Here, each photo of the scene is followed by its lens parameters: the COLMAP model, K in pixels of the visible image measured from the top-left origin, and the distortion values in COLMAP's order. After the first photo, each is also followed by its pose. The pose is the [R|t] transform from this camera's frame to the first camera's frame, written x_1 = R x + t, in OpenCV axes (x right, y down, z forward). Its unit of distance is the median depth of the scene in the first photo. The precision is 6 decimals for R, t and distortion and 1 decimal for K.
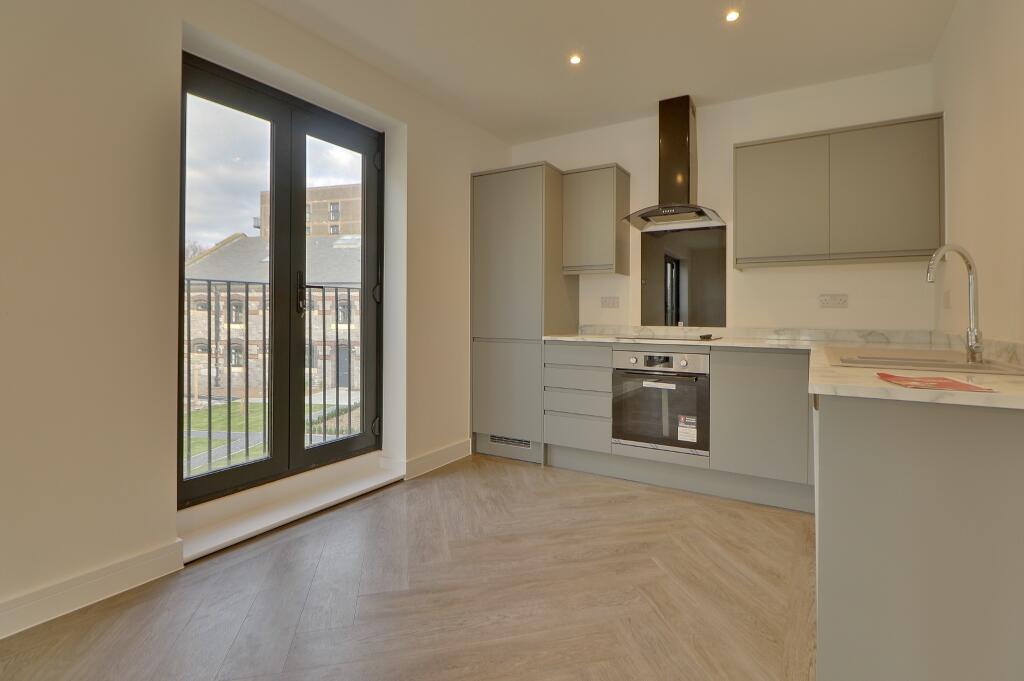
lens RADIAL K [[526.5, 0, 511.1], [0, 526.5, 303.3], [0, 0, 1]] dist [-0.003219, -0.000813]
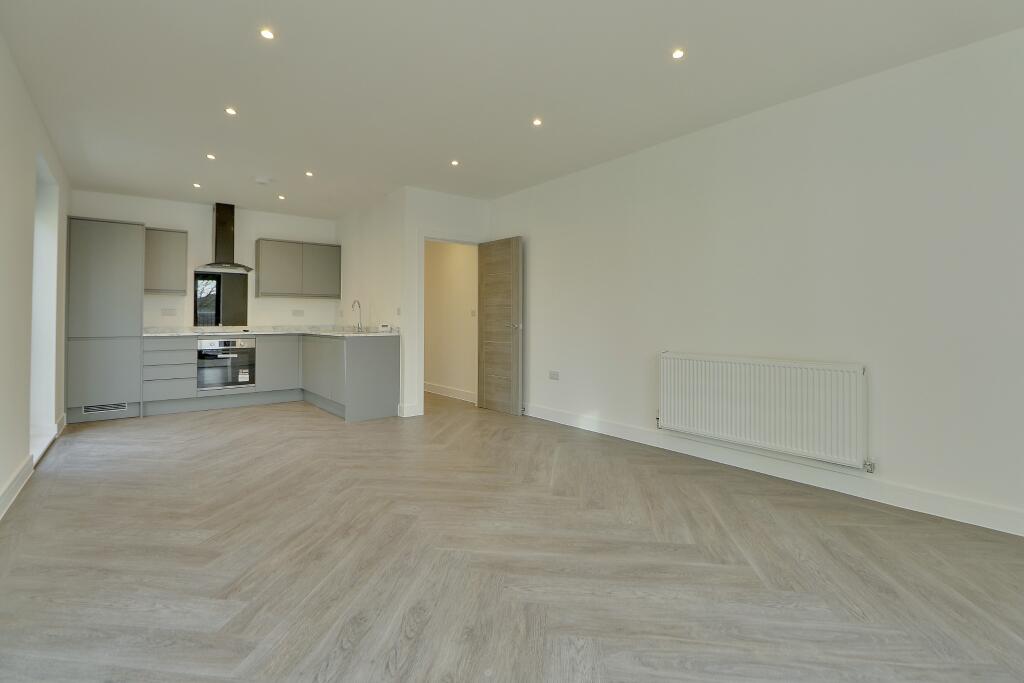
lens RADIAL K [[488.9, 0, 534.0], [0, 488.9, 312.7], [0, 0, 1]] dist [-0.000893, -0.000385]
pose [[0.309637, 0.001756, 0.950853, -1.039516], [-0.018745, 0.999815, 0.004258, -0.032512], [-0.950670, -0.019142, 0.309613, -0.609192]]
